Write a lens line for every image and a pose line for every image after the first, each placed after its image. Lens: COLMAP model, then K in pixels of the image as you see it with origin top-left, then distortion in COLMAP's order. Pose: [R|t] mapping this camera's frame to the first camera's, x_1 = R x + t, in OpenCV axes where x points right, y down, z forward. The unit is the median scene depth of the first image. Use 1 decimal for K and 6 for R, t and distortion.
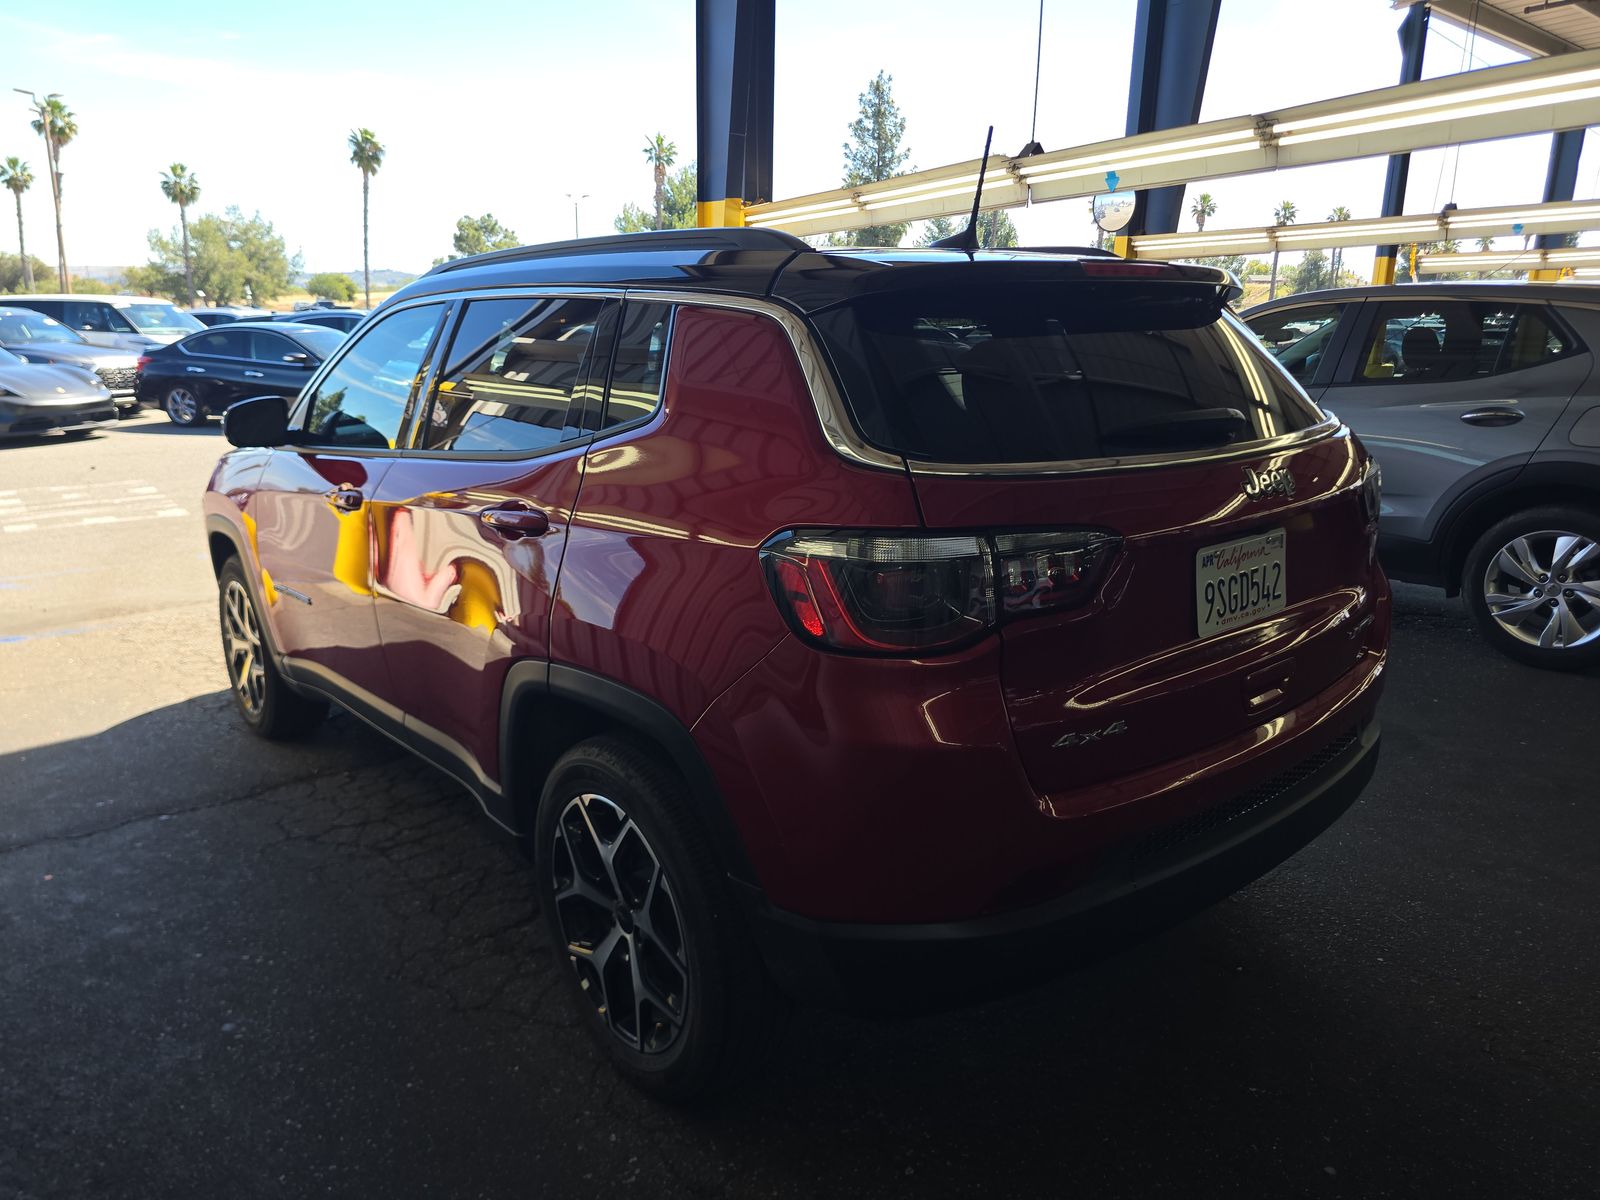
lens RADIAL K [[1082.2, 0, 800.0], [0, 1082.2, 600.0], [0, 0, 1]] dist [-0.018990, -0.002368]
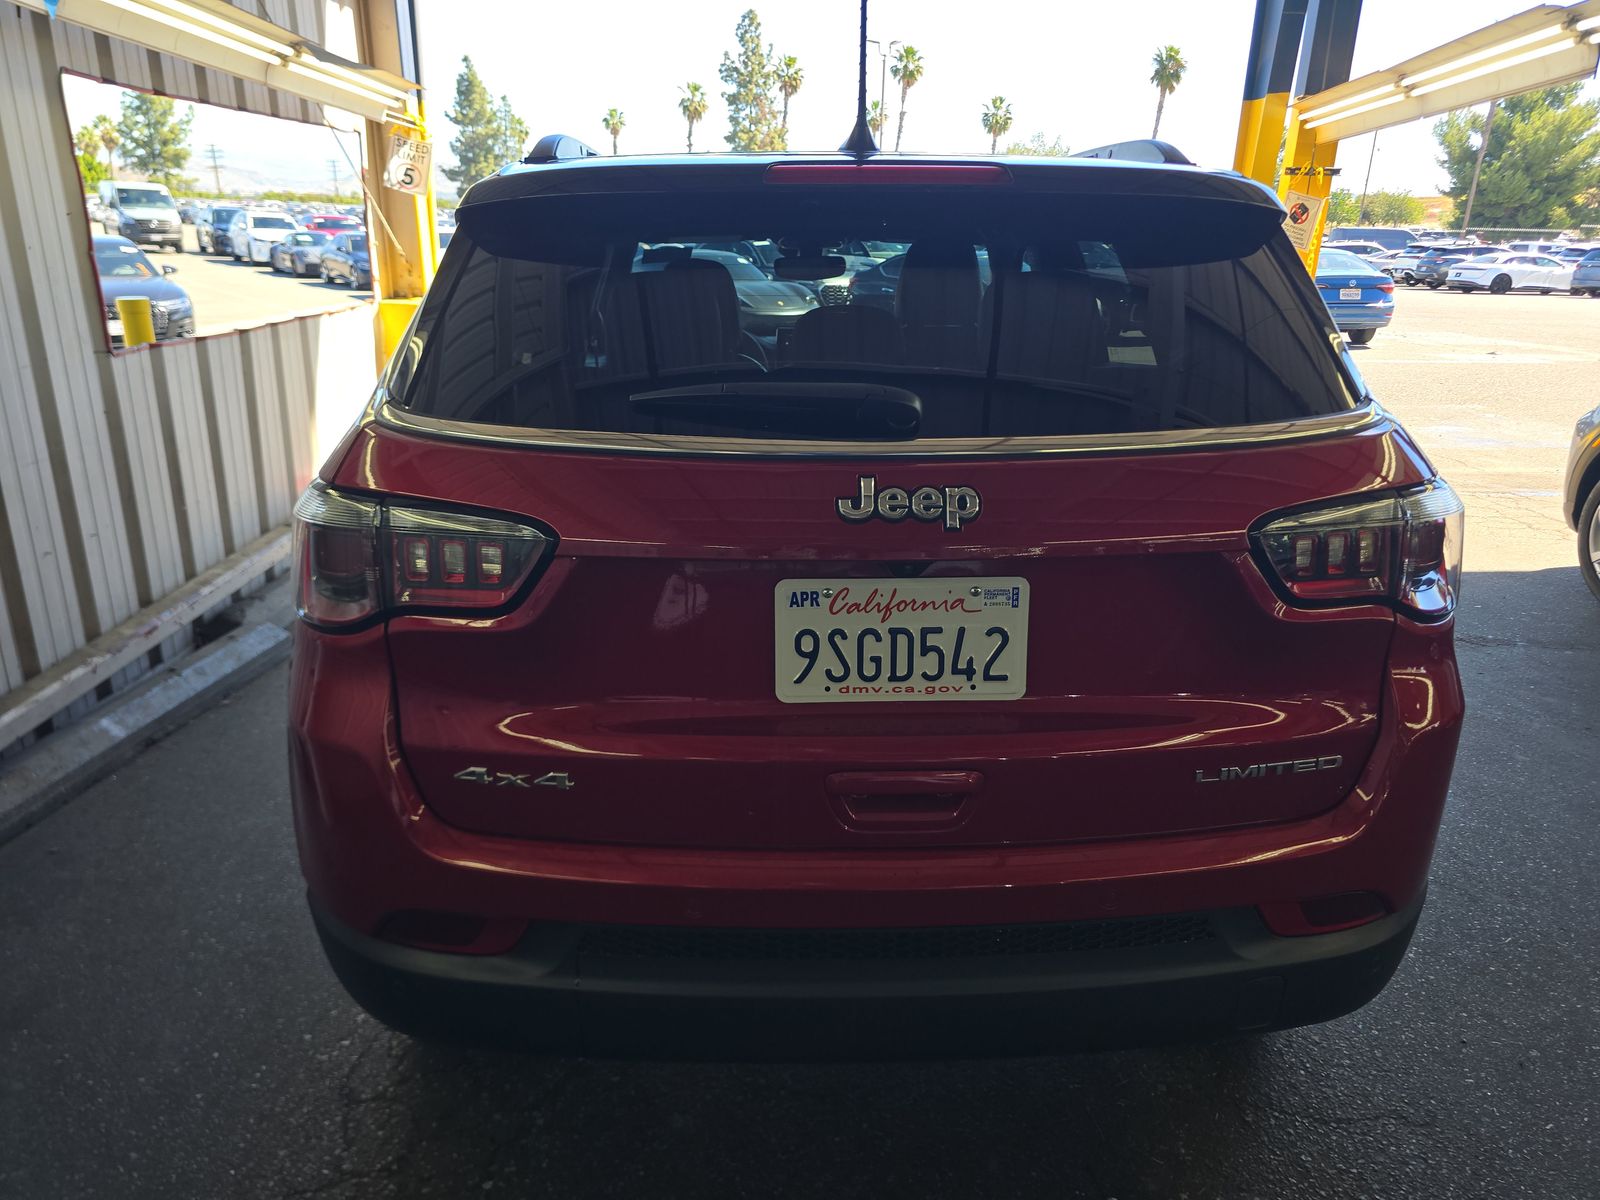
lens RADIAL K [[1085.0, 0, 800.0], [0, 1085.0, 600.0], [0, 0, 1]] dist [-0.006761, 0.004022]
pose [[0.776863, 0.196163, -0.598335, 0.300208], [-0.158135, 0.980562, 0.116157, -0.044086], [0.609490, 0.004379, 0.792782, 0.160694]]
